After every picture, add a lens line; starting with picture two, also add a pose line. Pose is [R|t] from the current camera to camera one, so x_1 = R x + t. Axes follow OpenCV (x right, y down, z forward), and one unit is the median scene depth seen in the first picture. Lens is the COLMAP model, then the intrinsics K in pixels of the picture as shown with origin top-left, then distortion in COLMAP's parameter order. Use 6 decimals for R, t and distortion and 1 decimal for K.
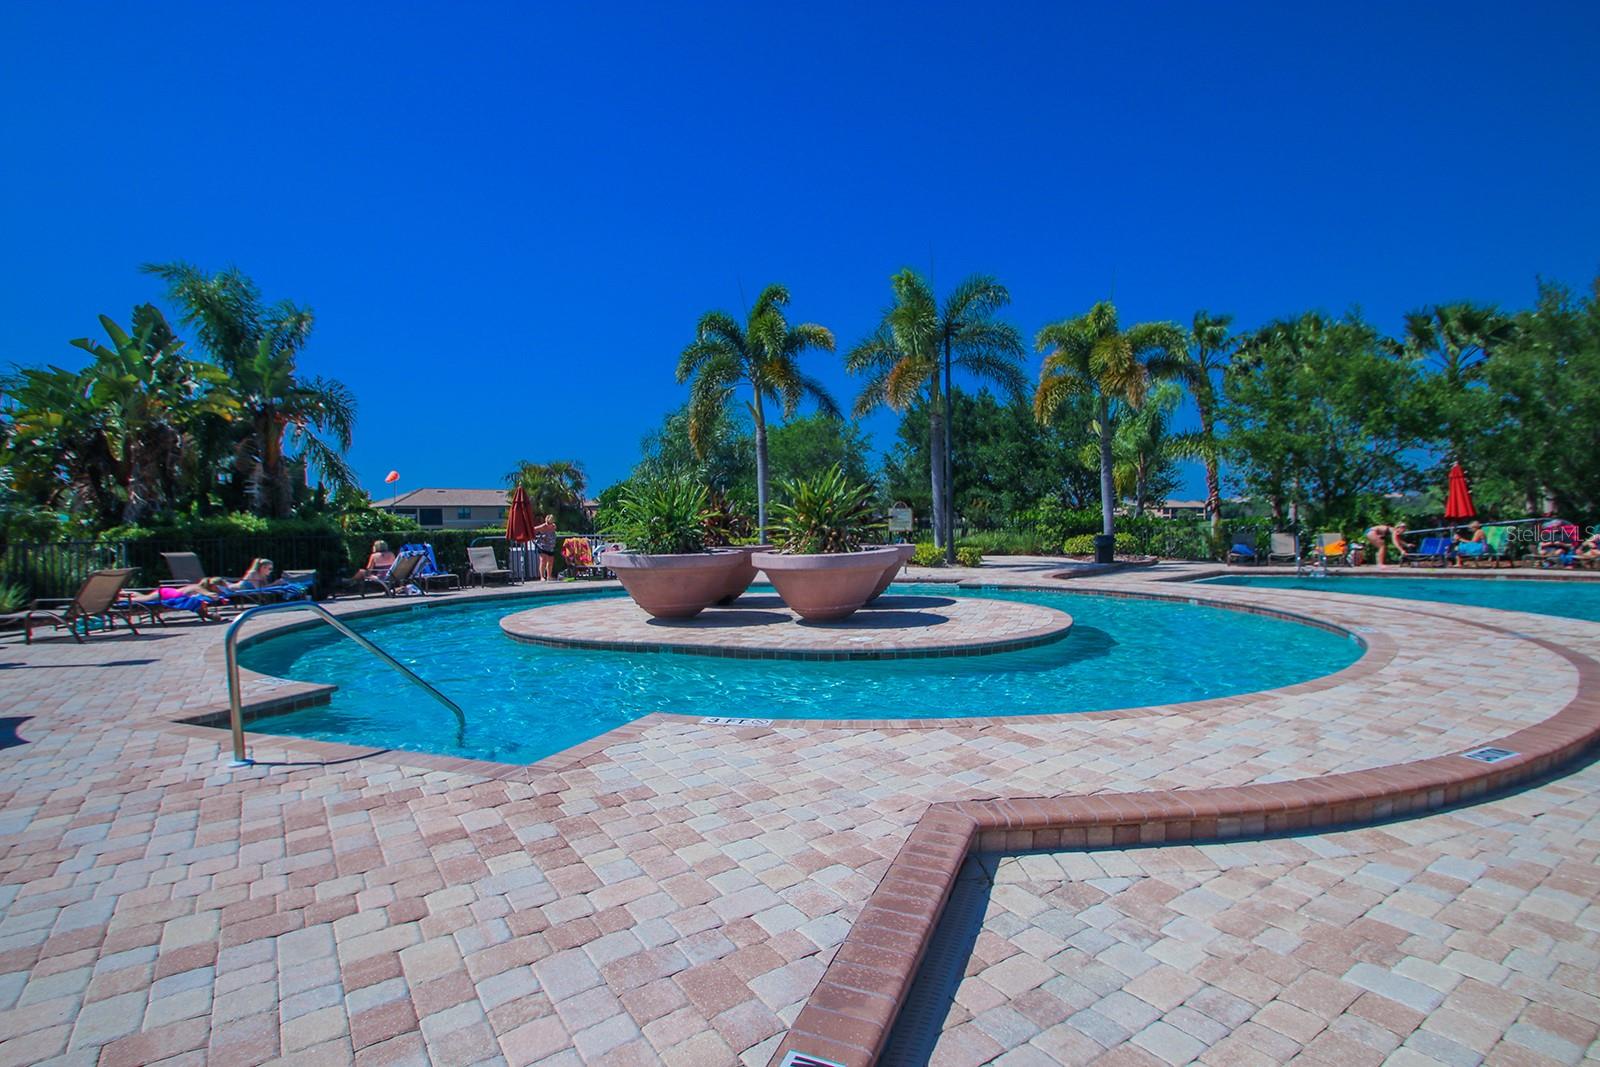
lens RADIAL K [[786.4, 0, 801.0], [0, 786.4, 528.2], [0, 0, 1]] dist [-0.025602, -0.001252]
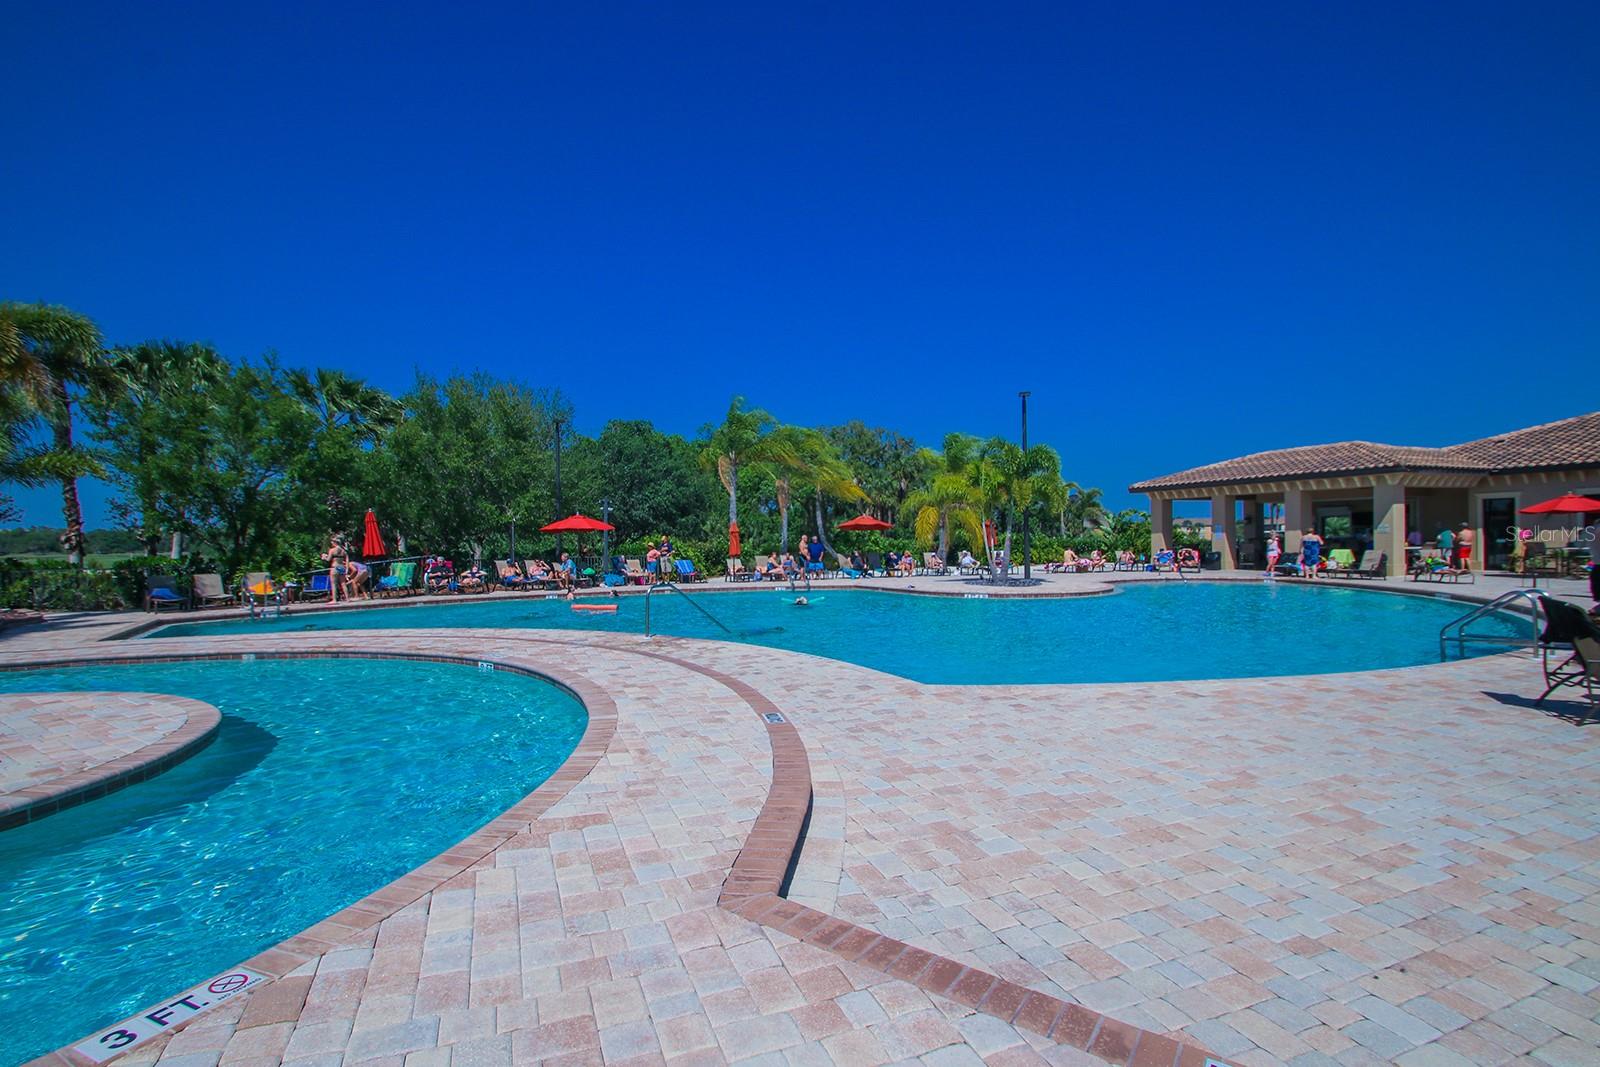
lens RADIAL K [[734.0, 0, 801.6], [0, 734.0, 537.7], [0, 0, 1]] dist [0.001101, -0.000070]
pose [[0.201473, 0.016710, 0.979352, -0.535013], [0.016875, 0.999647, -0.020528, -0.035722], [-0.979349, 0.020662, 0.201120, 0.629880]]
